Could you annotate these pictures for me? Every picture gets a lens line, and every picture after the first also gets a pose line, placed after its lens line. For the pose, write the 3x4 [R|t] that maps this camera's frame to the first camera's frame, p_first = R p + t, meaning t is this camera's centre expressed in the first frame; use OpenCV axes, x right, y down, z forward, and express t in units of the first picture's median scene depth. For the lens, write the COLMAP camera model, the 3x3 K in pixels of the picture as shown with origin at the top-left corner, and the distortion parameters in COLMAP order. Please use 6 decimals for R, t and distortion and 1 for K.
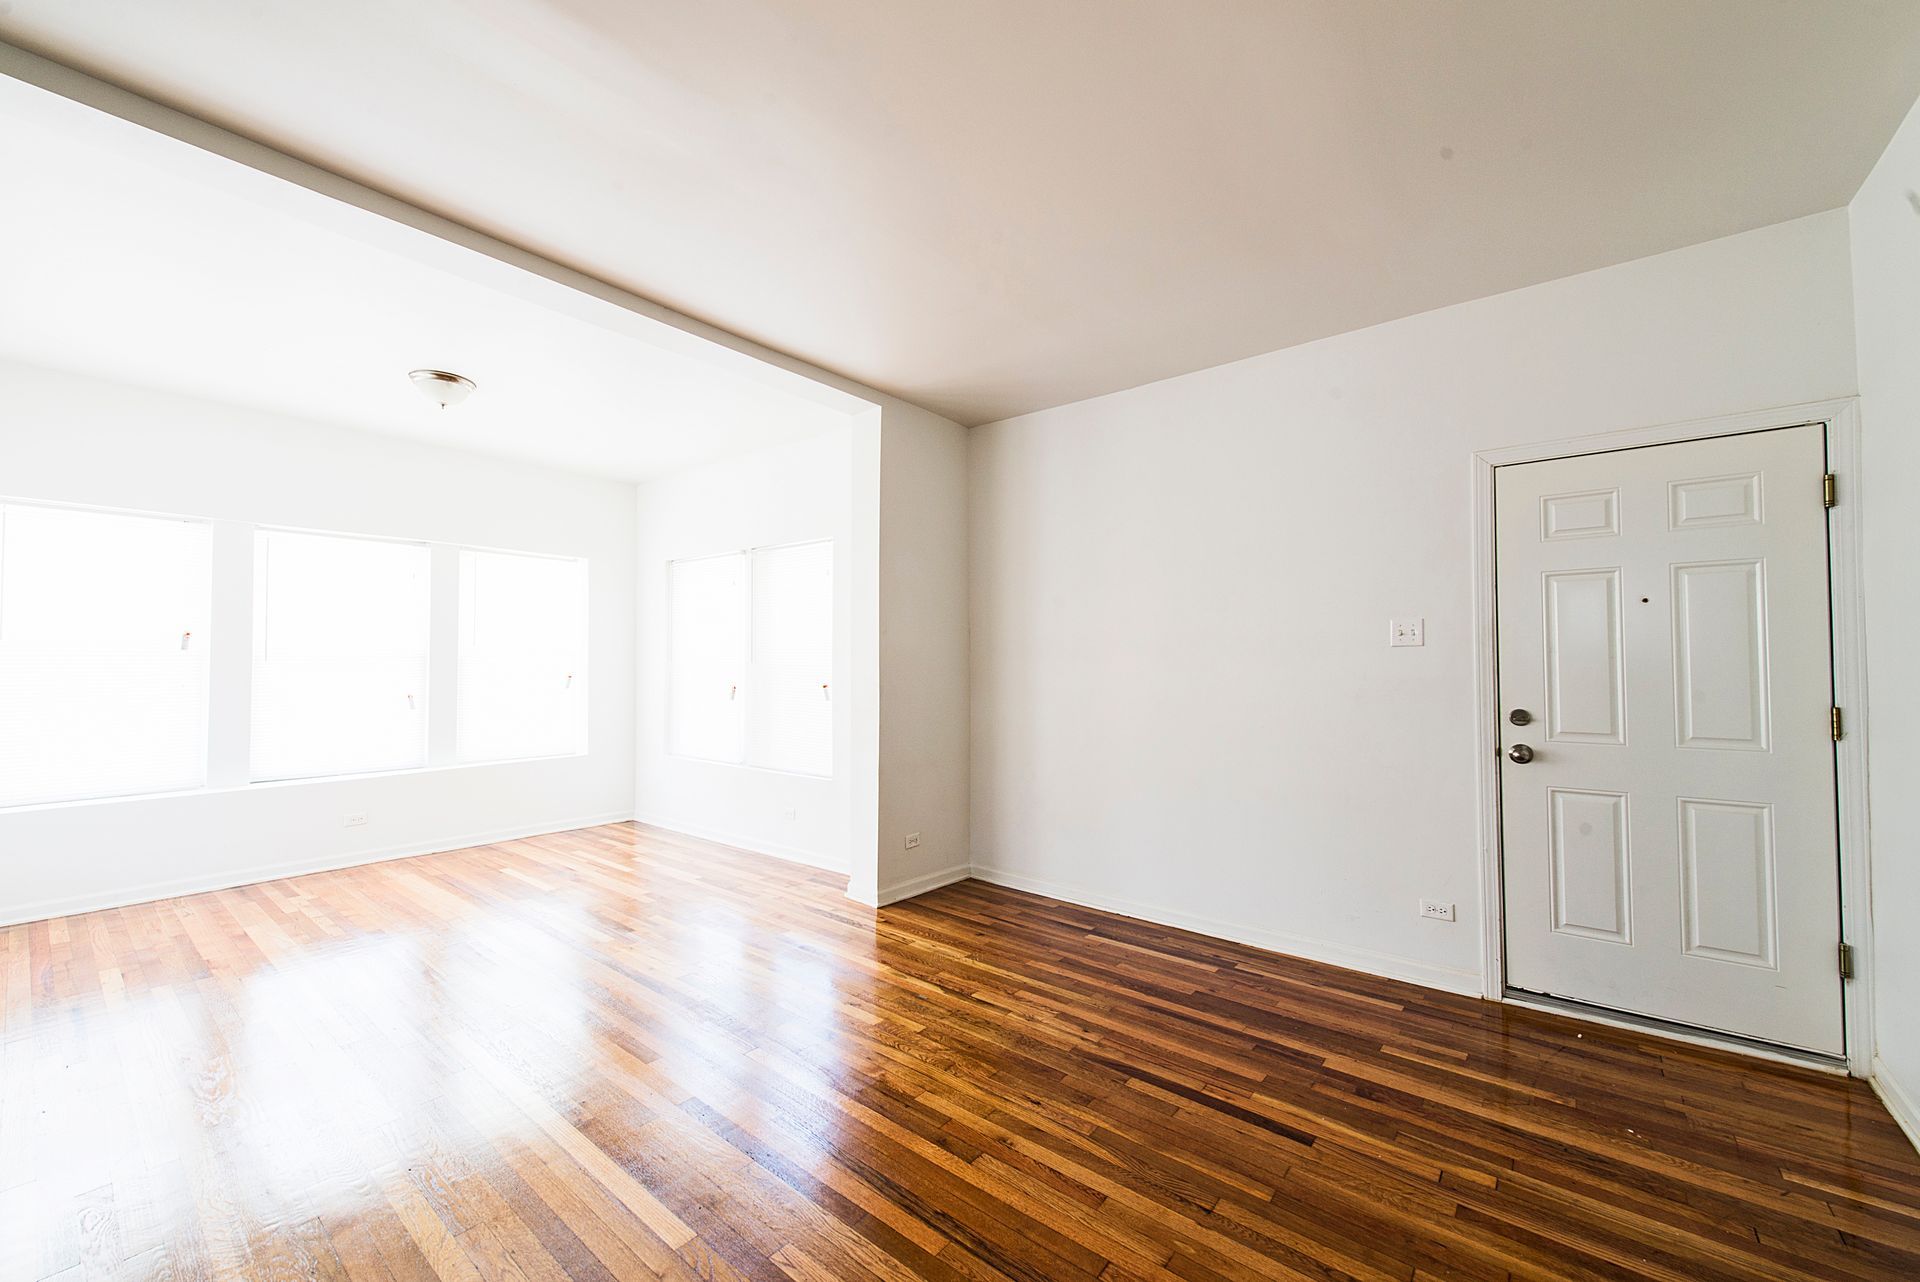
lens RADIAL K [[770.7, 0, 960.7], [0, 770.7, 642.9], [0, 0, 1]] dist [0.009330, -0.005786]
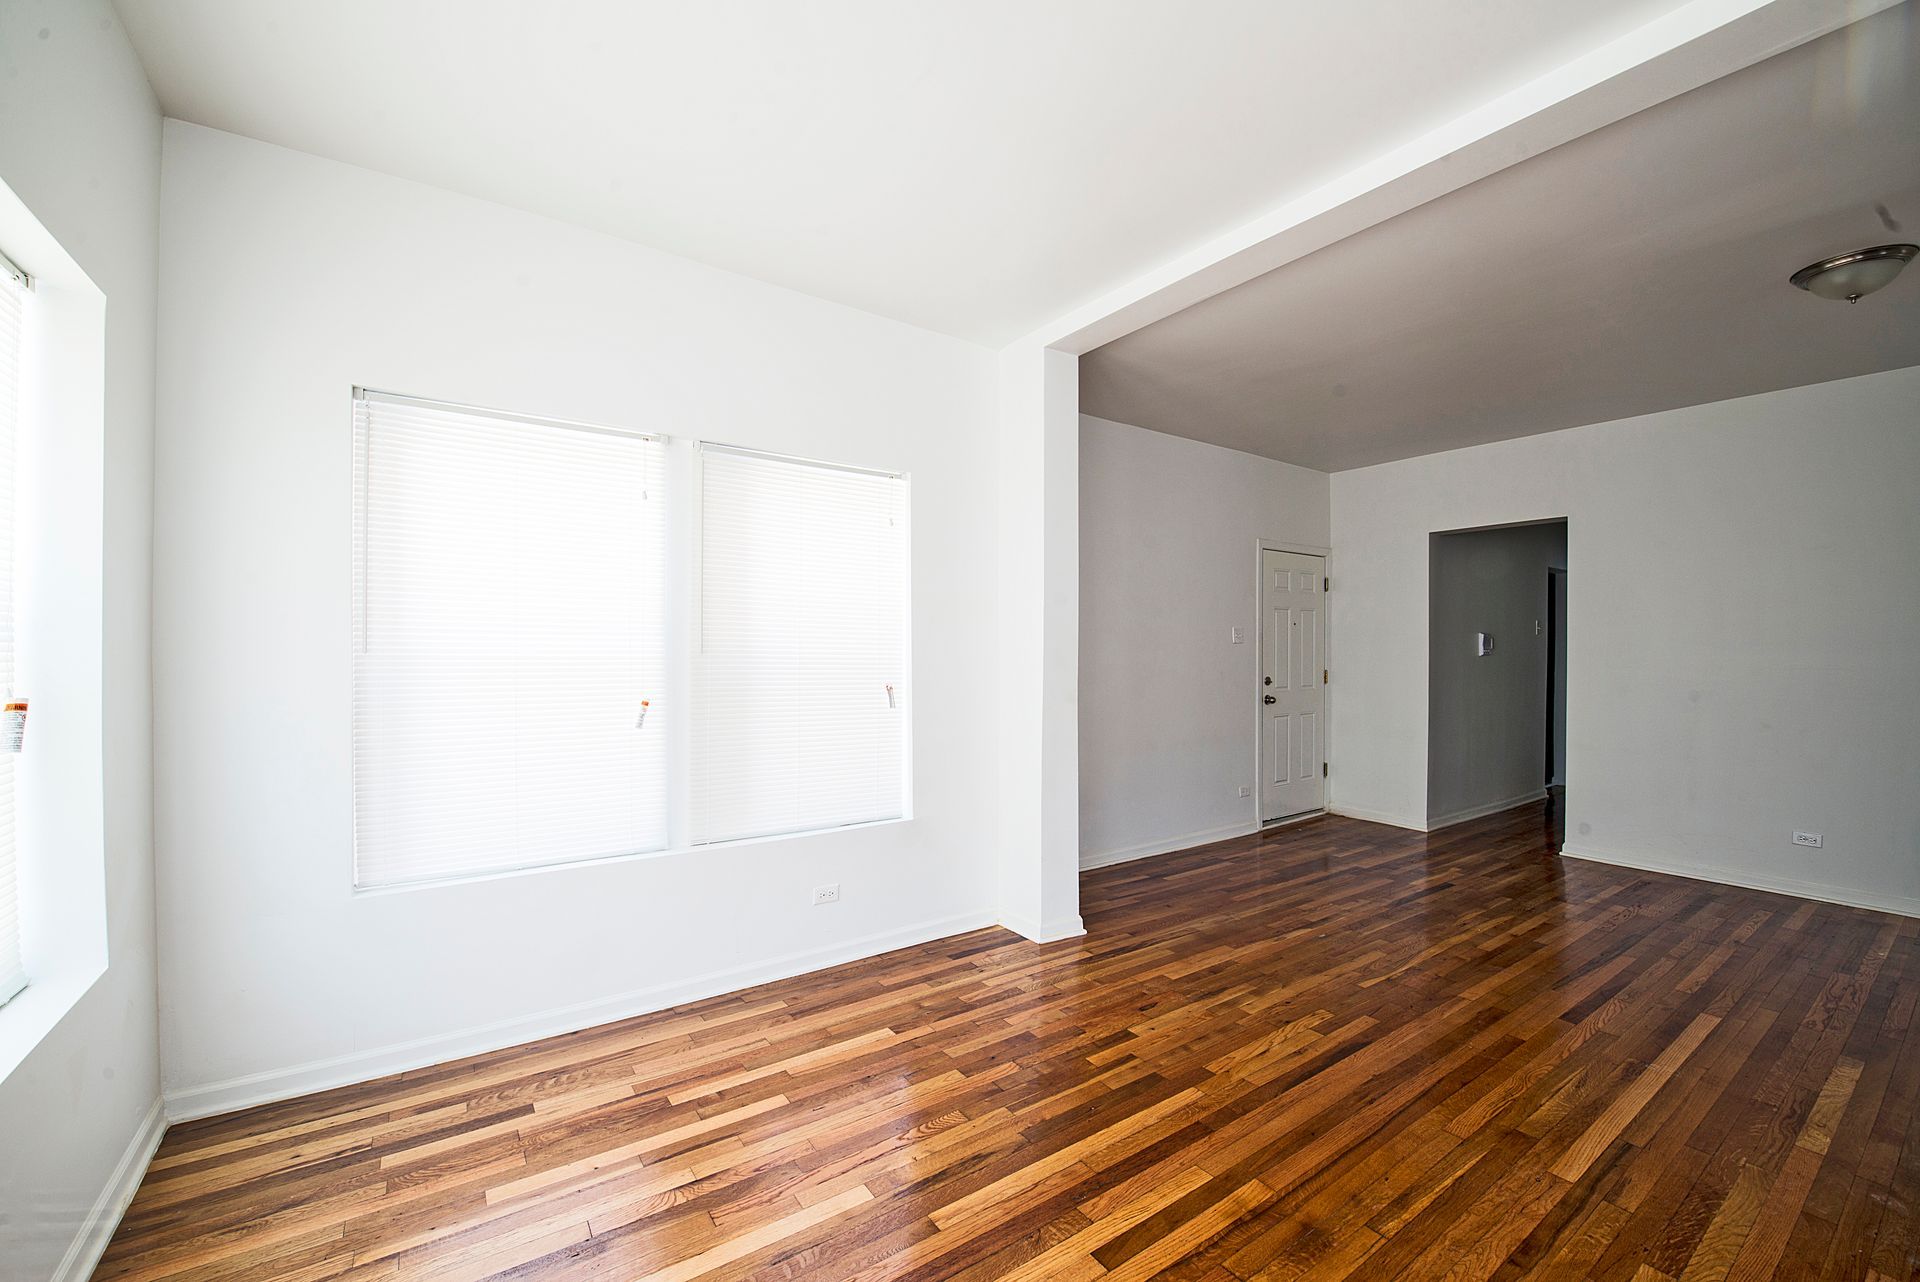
lens RADIAL K [[781.7, 0, 960.0], [0, 781.7, 641.0], [0, 0, 1]] dist [-0.009887, -0.004699]
pose [[0.259016, 0.005130, 0.965859, -1.352884], [-0.033850, 0.999420, 0.003769, 0.014978], [-0.965280, -0.033671, 0.259040, 1.233151]]
